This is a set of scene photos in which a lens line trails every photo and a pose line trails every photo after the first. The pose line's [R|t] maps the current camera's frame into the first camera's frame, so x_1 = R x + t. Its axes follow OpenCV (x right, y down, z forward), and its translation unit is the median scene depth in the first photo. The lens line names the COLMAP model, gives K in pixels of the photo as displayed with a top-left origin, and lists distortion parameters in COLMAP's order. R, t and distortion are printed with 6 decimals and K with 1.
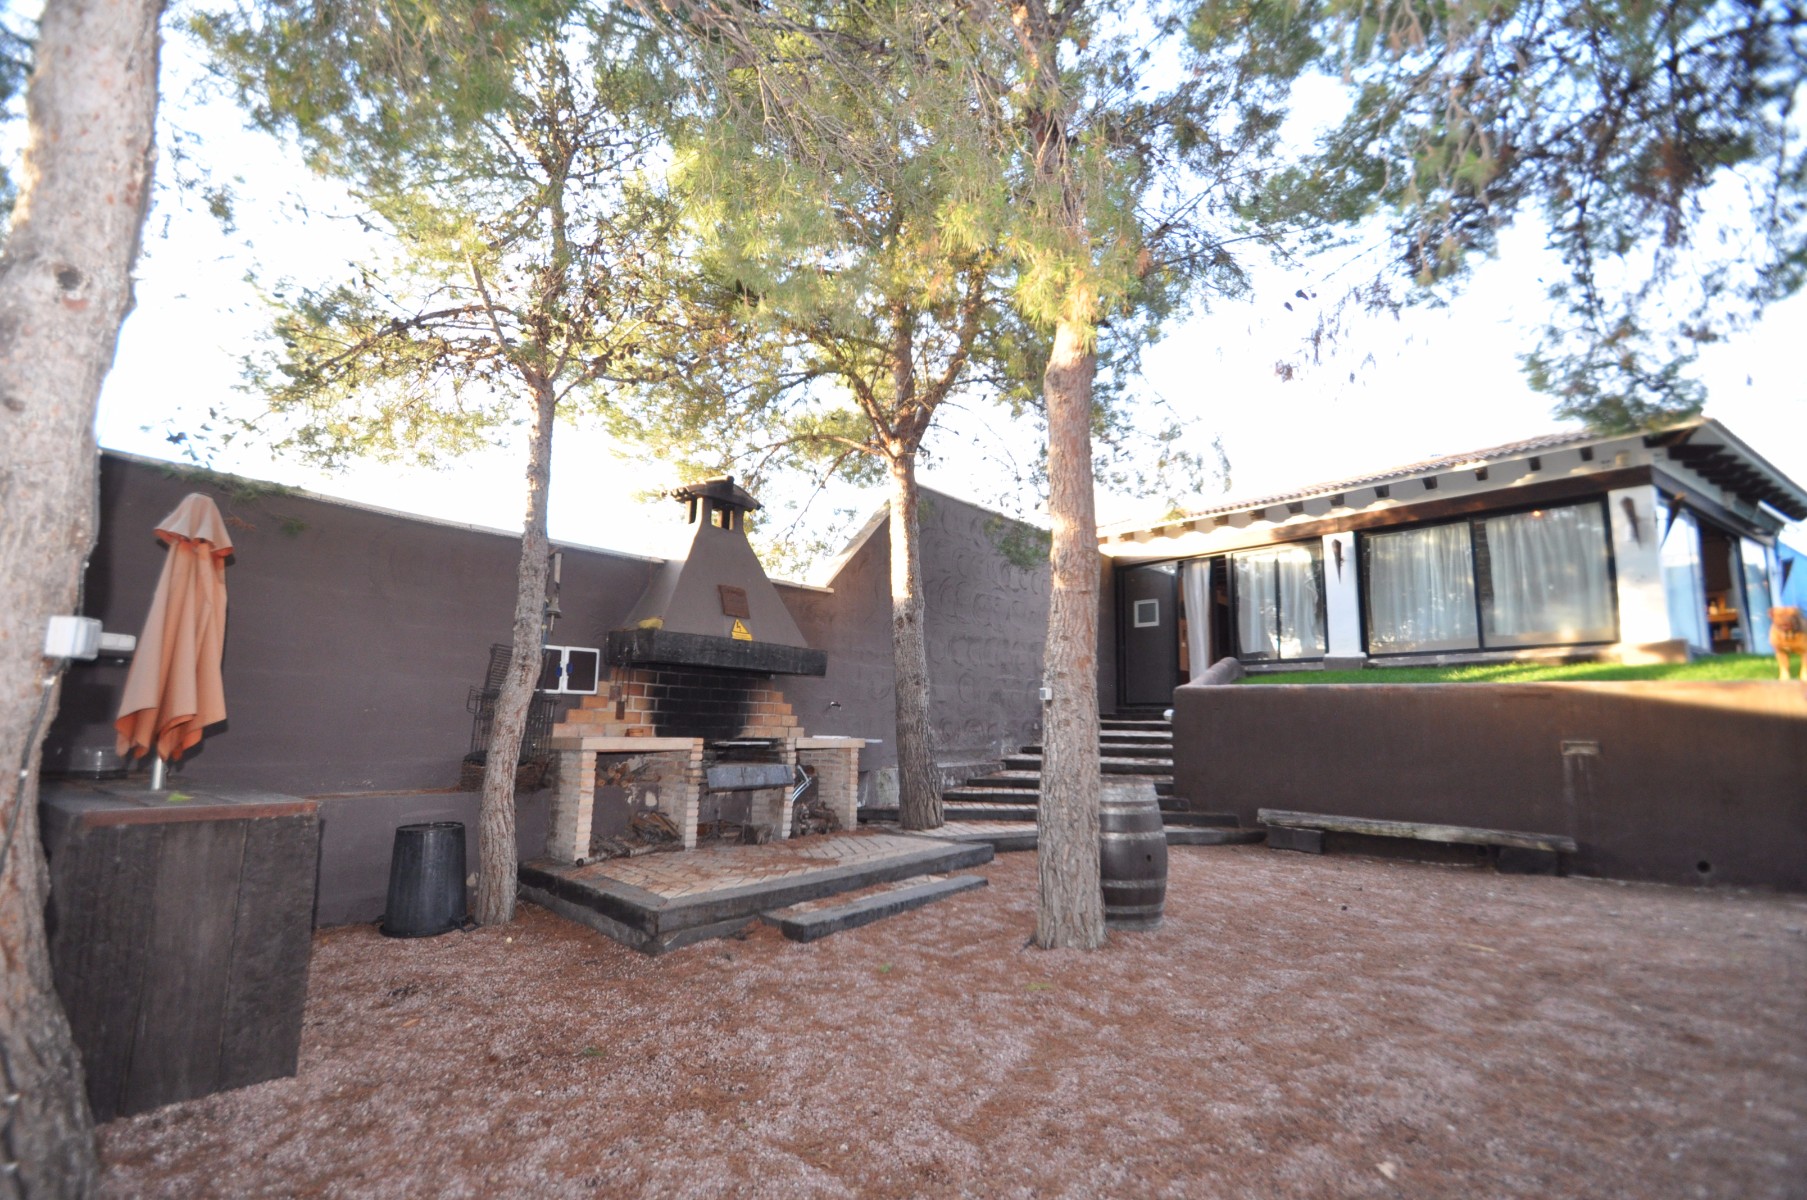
lens RADIAL K [[794.6, 0, 895.9], [0, 794.6, 621.8], [0, 0, 1]] dist [0.017011, -0.016094]
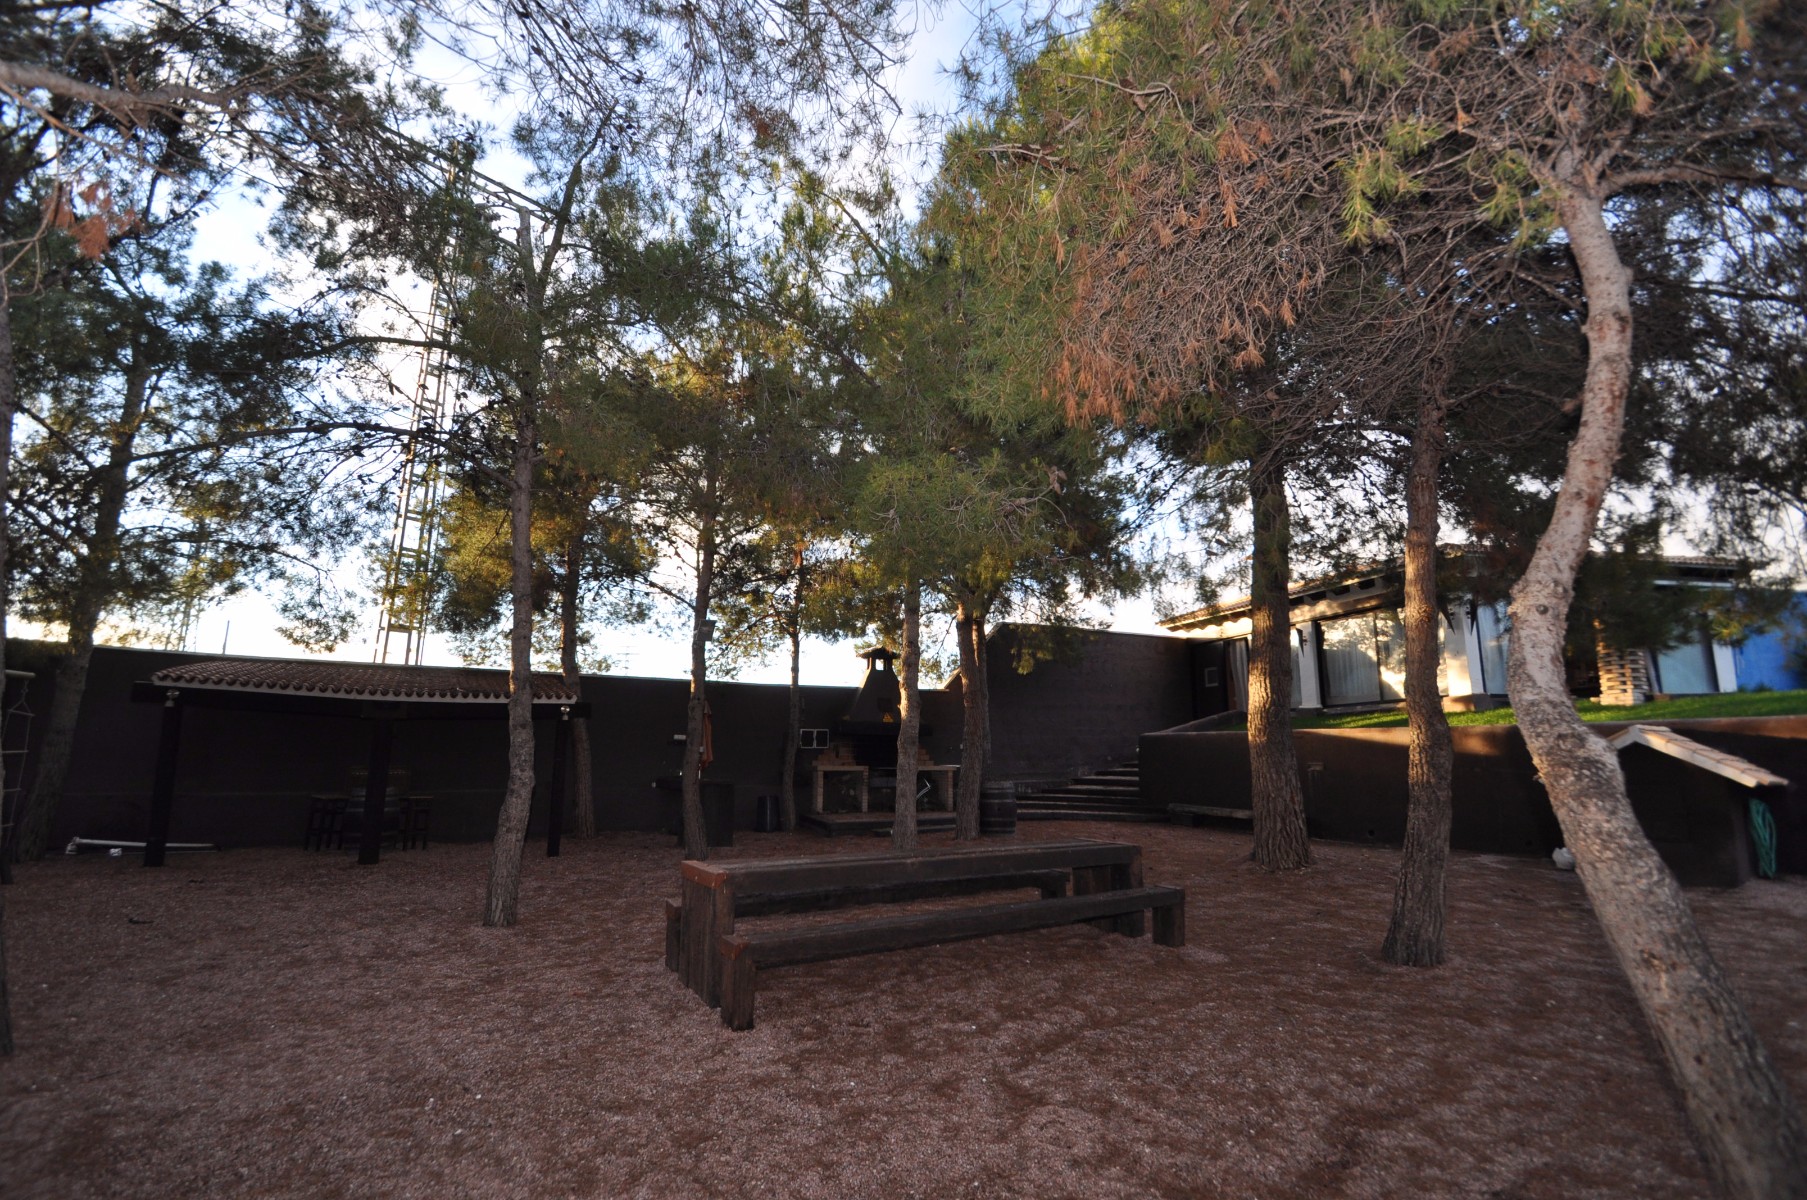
lens RADIAL K [[794.6, 0, 895.9], [0, 794.6, 621.8], [0, 0, 1]] dist [0.017011, -0.016094]
pose [[0.906097, -0.086621, -0.414108, 0.829887], [0.069346, 0.995986, -0.056602, -0.138674], [0.417348, 0.022570, 0.908466, -1.101671]]
